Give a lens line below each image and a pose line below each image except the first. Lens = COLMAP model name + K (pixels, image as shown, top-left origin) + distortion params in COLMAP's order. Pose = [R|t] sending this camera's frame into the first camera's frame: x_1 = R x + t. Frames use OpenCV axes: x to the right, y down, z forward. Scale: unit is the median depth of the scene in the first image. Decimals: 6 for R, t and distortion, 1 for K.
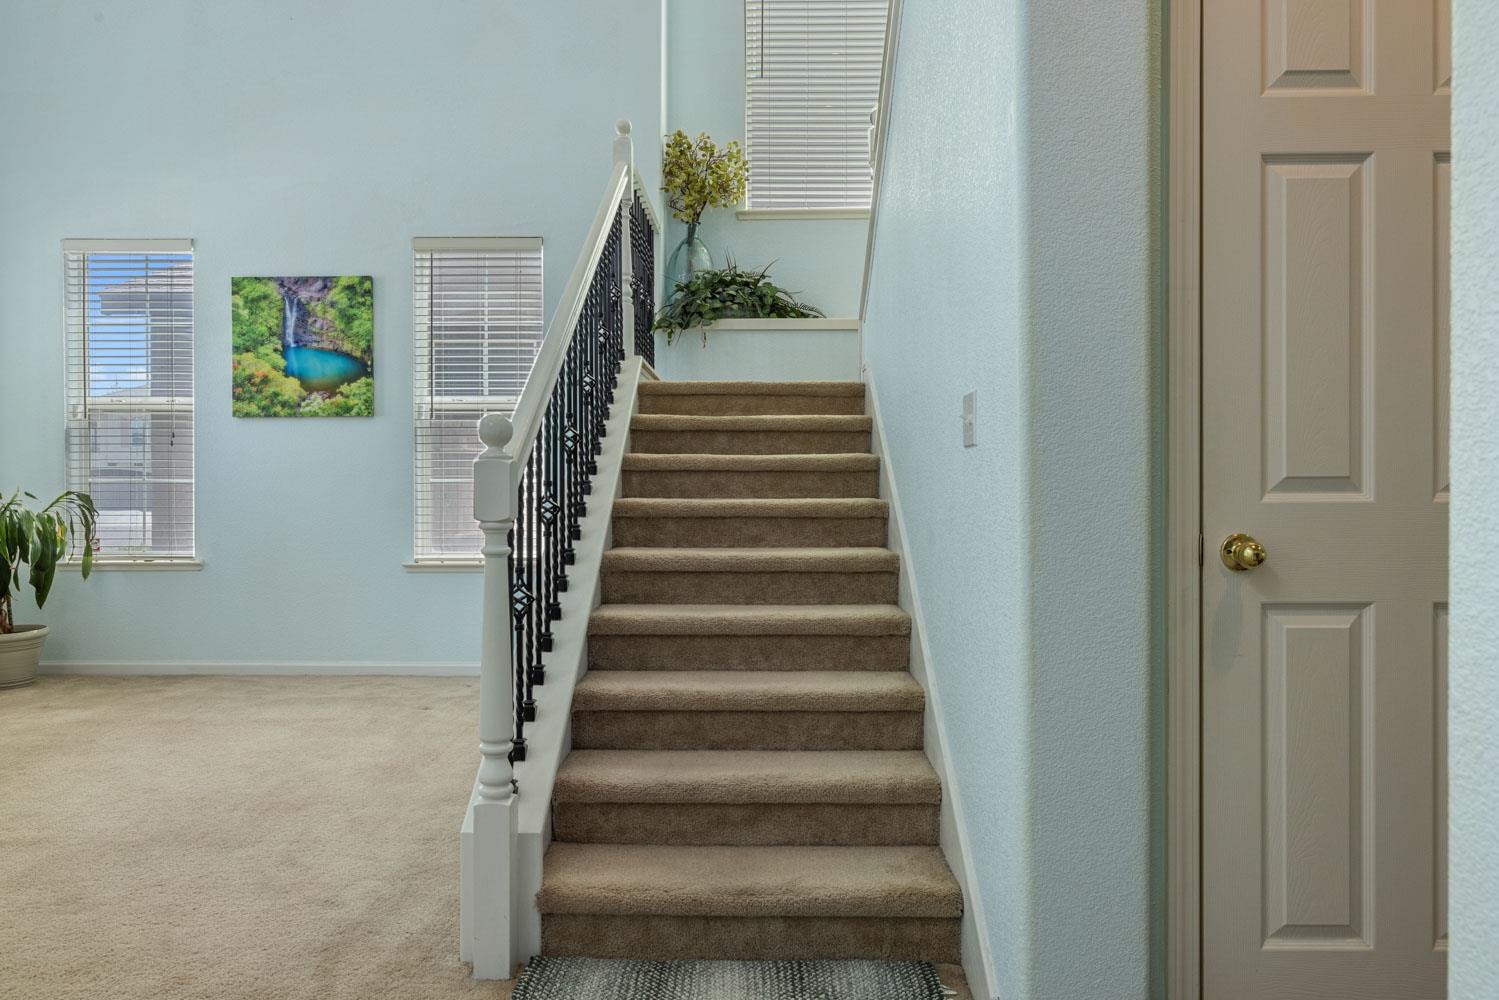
lens RADIAL K [[1000.4, 0, 749.3], [0, 1000.4, 491.5], [0, 0, 1]] dist [0.007284, 0.001962]
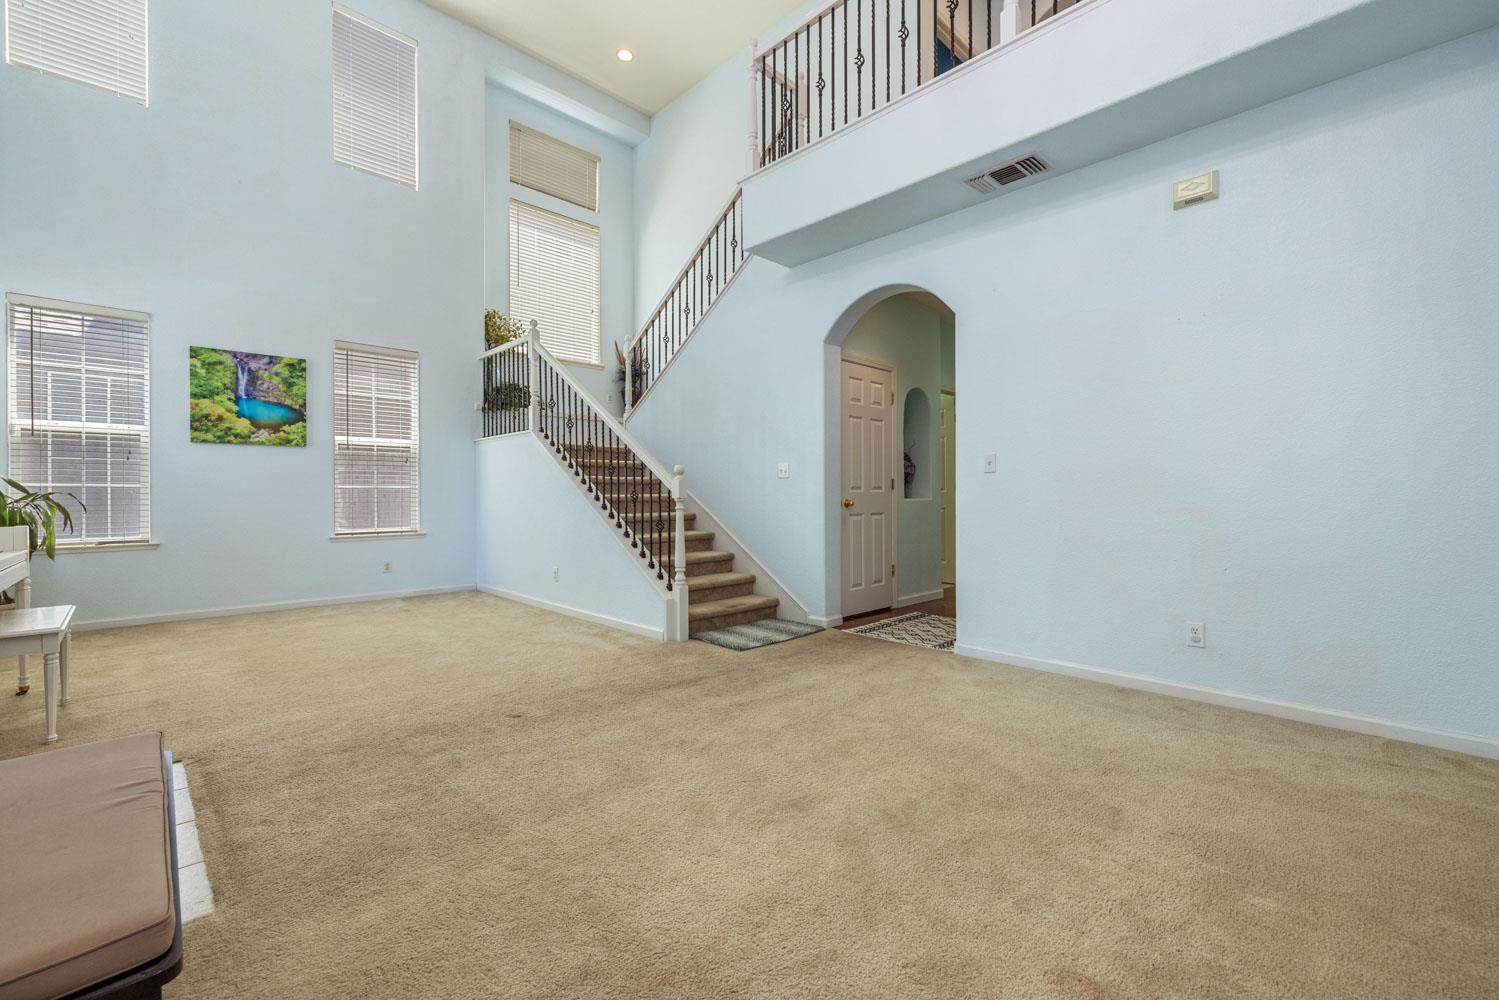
lens RADIAL K [[623.6, 0, 746.7], [0, 623.6, 499.6], [0, 0, 1]] dist [0.000117, 0.000370]
pose [[0.698067, -0.007160, 0.715996, -0.602244], [0.005507, 0.999974, 0.004631, 0.009770], [-0.716011, 0.000710, 0.698089, -0.210462]]
